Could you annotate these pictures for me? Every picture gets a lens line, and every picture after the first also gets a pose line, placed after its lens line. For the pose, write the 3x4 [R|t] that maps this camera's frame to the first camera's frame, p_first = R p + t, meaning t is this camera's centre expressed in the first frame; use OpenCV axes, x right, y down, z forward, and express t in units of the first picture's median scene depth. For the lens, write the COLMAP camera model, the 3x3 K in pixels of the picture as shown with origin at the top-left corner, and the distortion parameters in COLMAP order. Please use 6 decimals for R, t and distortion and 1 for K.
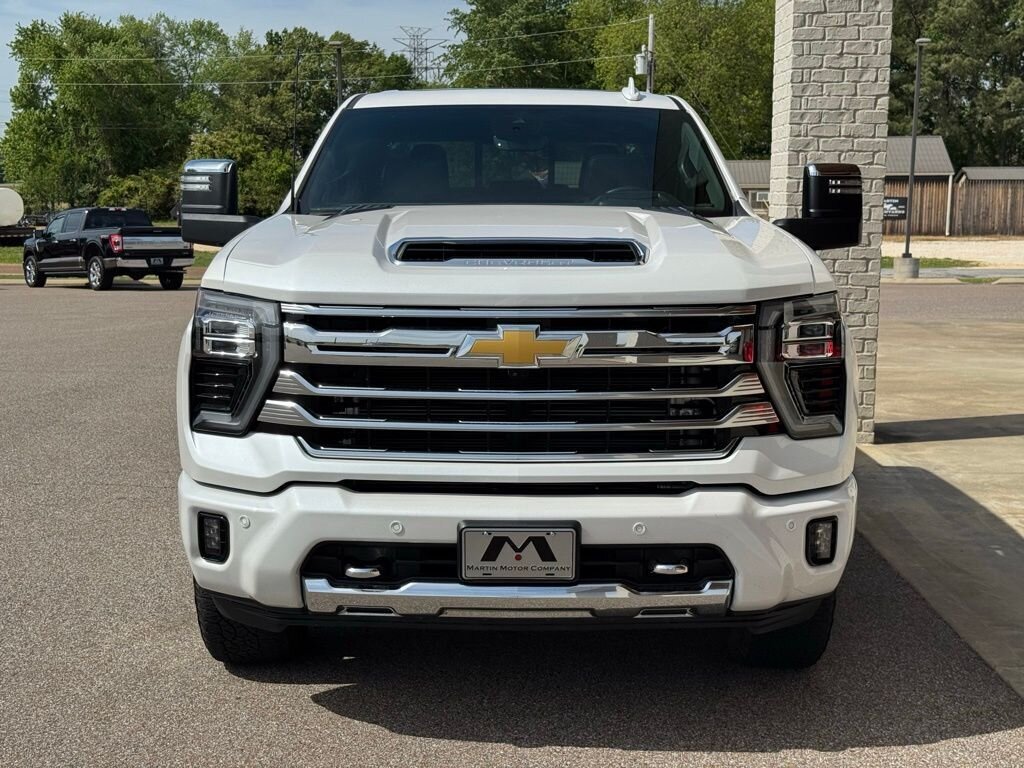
lens RADIAL K [[1426.2, 0, 514.0], [0, 1426.2, 380.5], [0, 0, 1]] dist [0.131968, 0.000000]
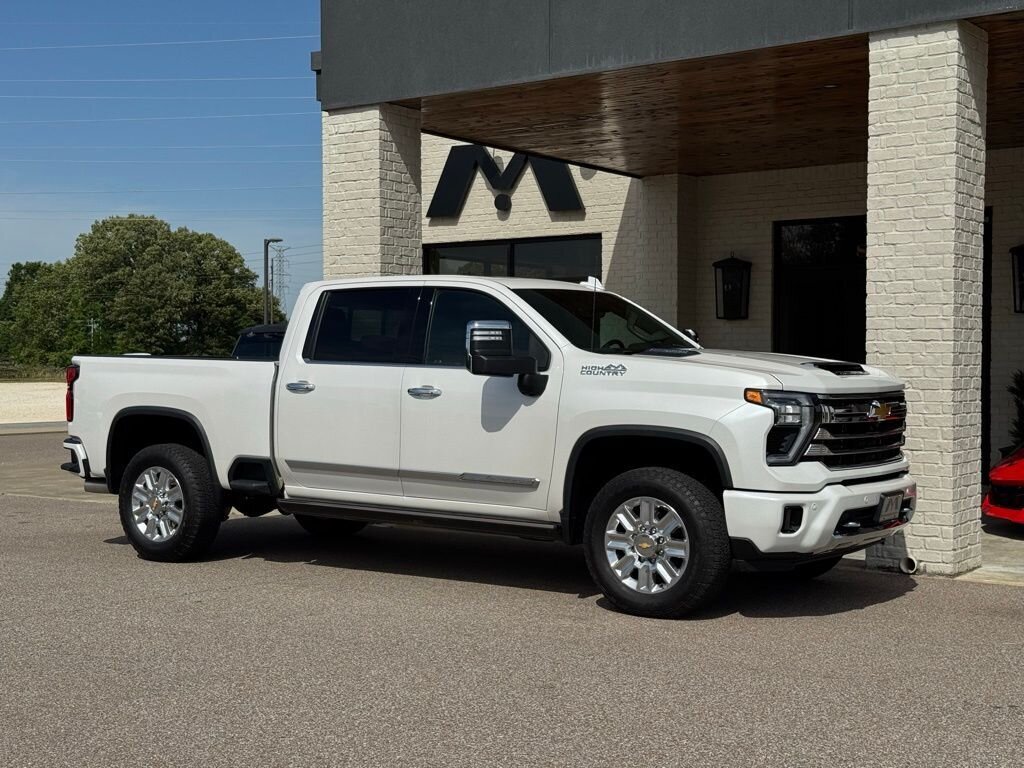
lens RADIAL K [[1426.2, 0, 509.7], [0, 1426.2, 388.2], [0, 0, 1]] dist [0.131968, 0.000000]
pose [[0.577730, -0.017074, 0.816050, -0.111219], [0.106032, 0.992879, -0.054293, 0.000014], [-0.809312, 0.117894, 0.575426, 0.010408]]
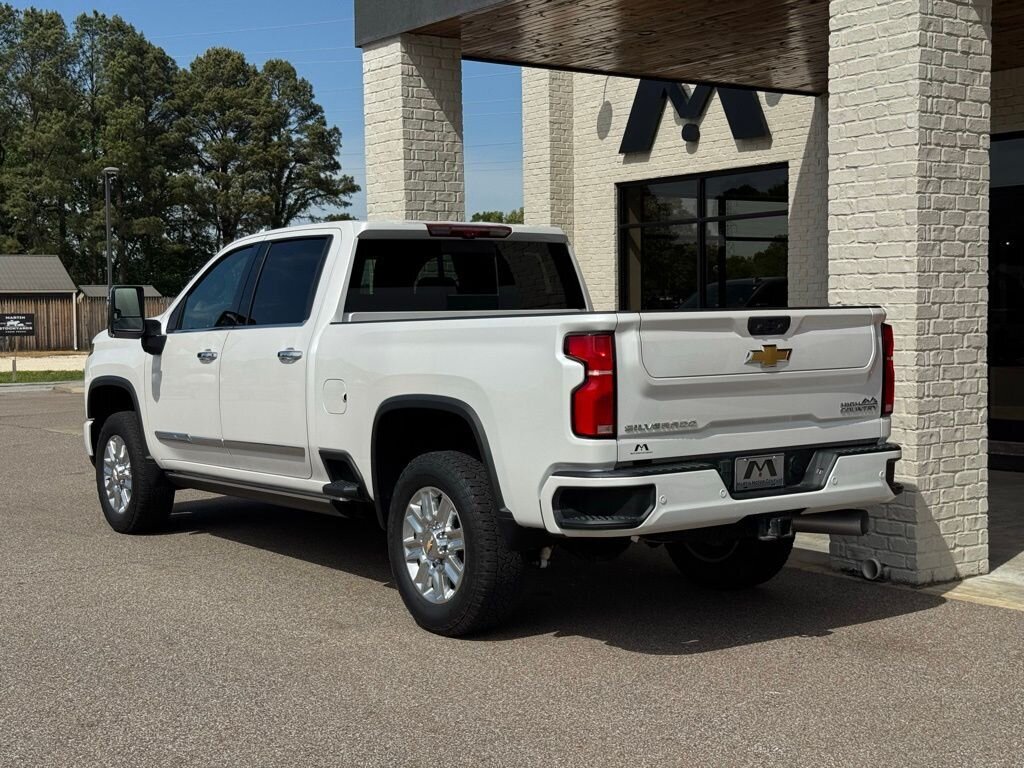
lens RADIAL K [[1426.2, 0, 505.3], [0, 1426.2, 384.8], [0, 0, 1]] dist [0.131968, 0.000000]
pose [[0.806181, -0.048324, 0.589692, -0.063980], [0.093801, 0.994493, -0.046741, 0.001836], [-0.584186, 0.092996, 0.806275, -0.012963]]
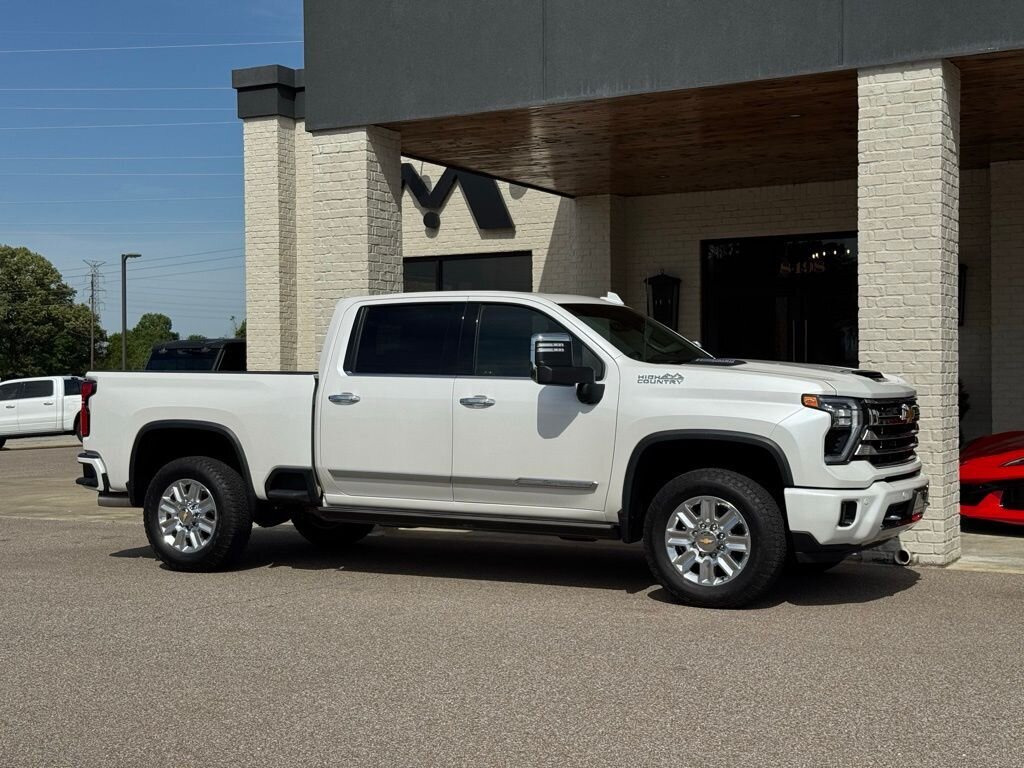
lens RADIAL K [[1426.2, 0, 509.9], [0, 1426.2, 381.6], [0, 0, 1]] dist [0.131968, 0.000000]
pose [[0.472356, -0.009204, 0.881360, -0.128083], [0.123054, 0.990841, -0.055602, -0.001380], [-0.872776, 0.134719, 0.469163, 0.023729]]
